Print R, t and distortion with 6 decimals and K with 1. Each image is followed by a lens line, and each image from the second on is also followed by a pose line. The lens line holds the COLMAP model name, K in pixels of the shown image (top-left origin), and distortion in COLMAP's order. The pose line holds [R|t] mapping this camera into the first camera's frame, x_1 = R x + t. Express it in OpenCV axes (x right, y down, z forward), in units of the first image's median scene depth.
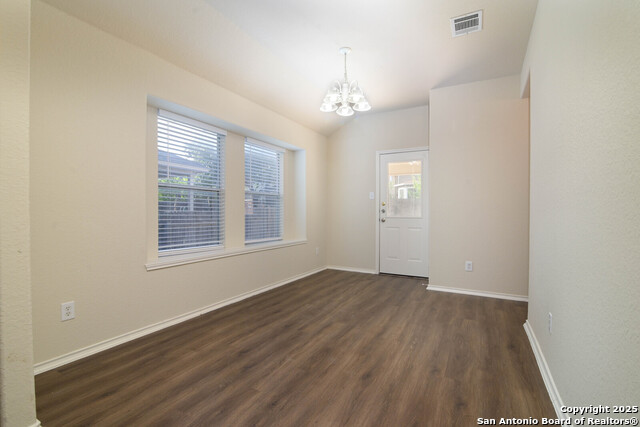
lens RADIAL K [[295.1, 0, 317.6], [0, 295.1, 214.6], [0, 0, 1]] dist [-0.017567, 0.000261]
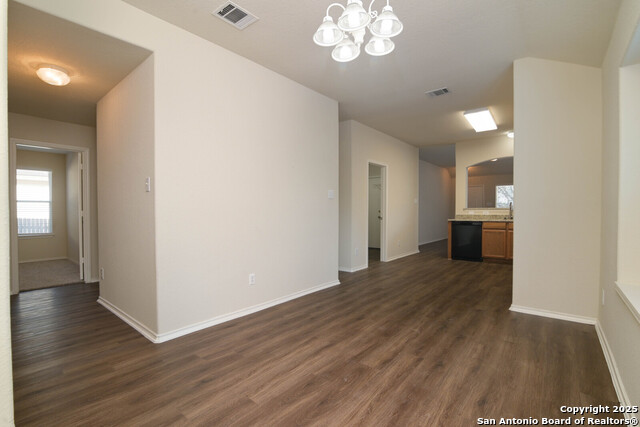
lens RADIAL K [[295.1, 0, 318.8], [0, 295.1, 213.6], [0, 0, 1]] dist [-0.017567, 0.000261]
pose [[-0.983863, -0.001616, 0.178914, 0.078126], [0.001506, 0.999849, 0.017315, -0.032446], [-0.178915, 0.017305, -0.983712, 1.967276]]
